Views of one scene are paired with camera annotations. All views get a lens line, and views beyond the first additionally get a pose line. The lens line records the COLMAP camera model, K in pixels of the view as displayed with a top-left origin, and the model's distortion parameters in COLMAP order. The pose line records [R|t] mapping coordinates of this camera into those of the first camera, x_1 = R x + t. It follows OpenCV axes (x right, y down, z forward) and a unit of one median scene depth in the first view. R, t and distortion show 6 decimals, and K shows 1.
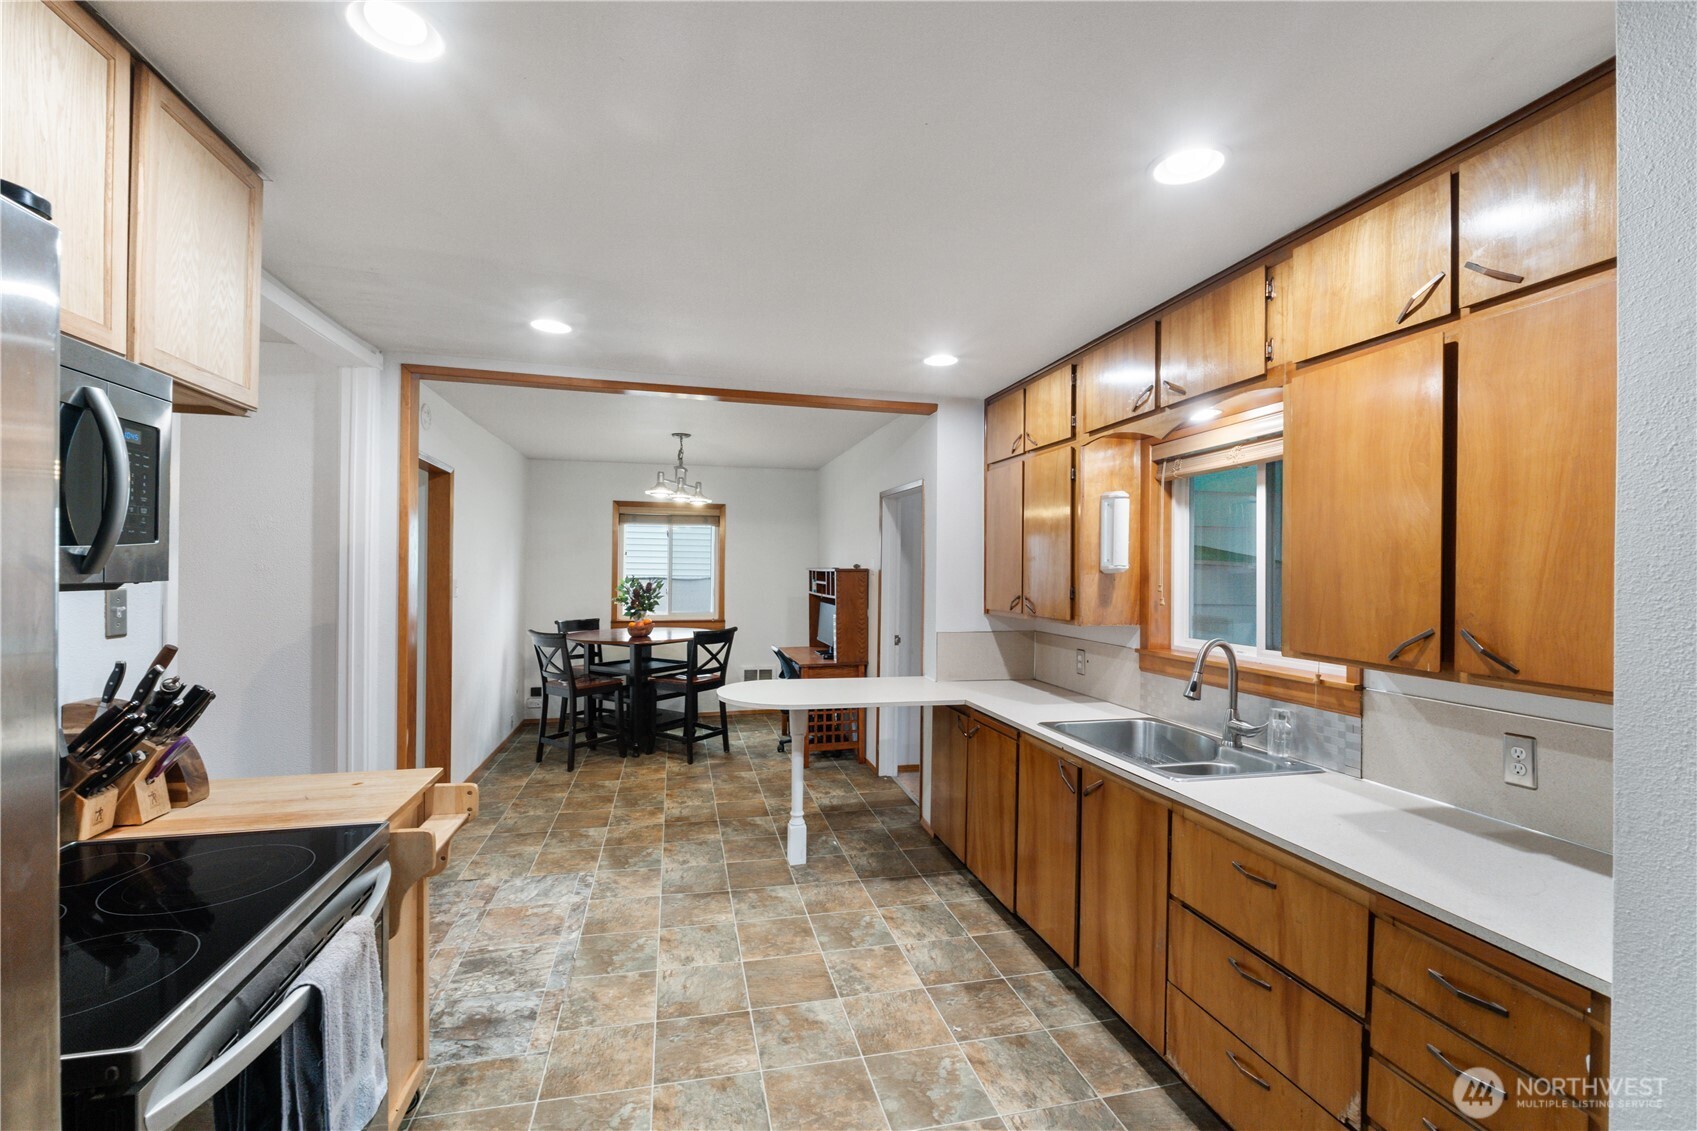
lens RADIAL K [[712.3, 0, 848.5], [0, 712.3, 565.5], [0, 0, 1]] dist [0.000701, 0.000016]
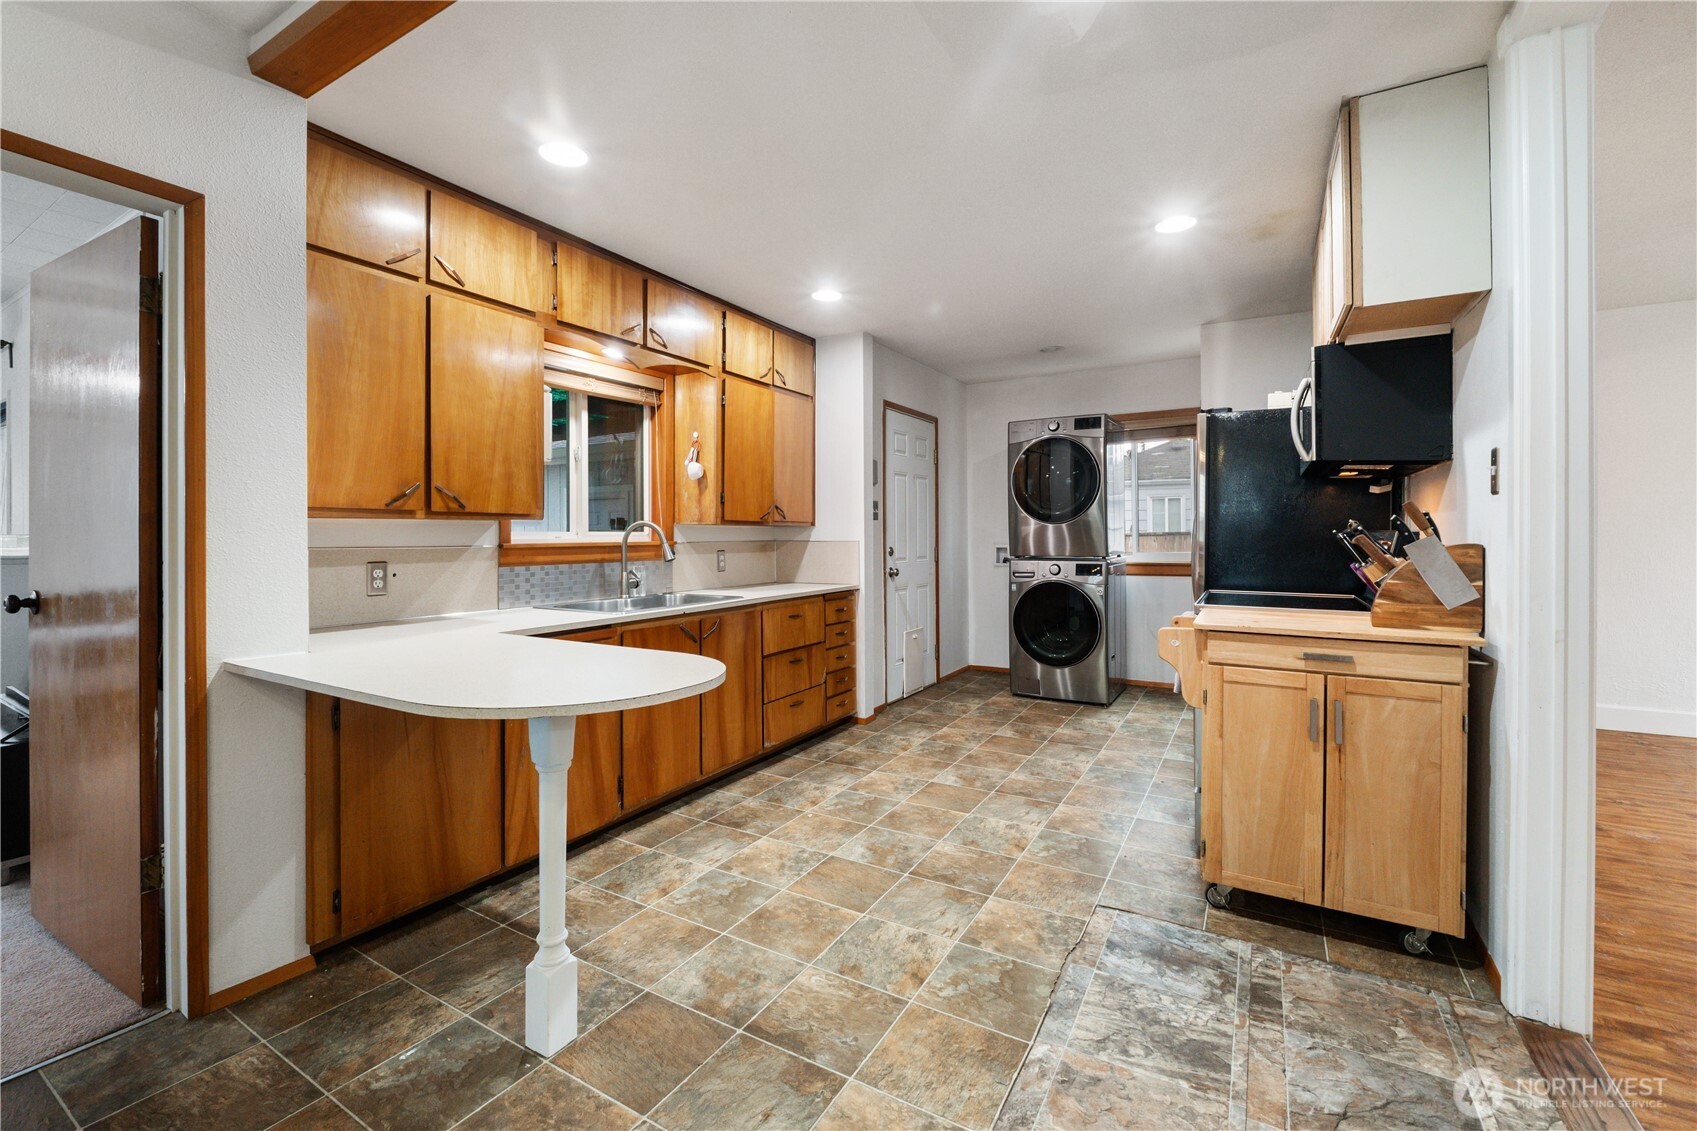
lens RADIAL K [[725.8, 0, 840.3], [0, 725.8, 536.5], [0, 0, 1]] dist [-0.001176, -0.000073]
pose [[-0.714884, -0.011502, 0.699149, -0.760226], [-0.011806, 0.999921, 0.004378, 0.121530], [-0.699144, -0.005124, -0.714963, 1.729471]]
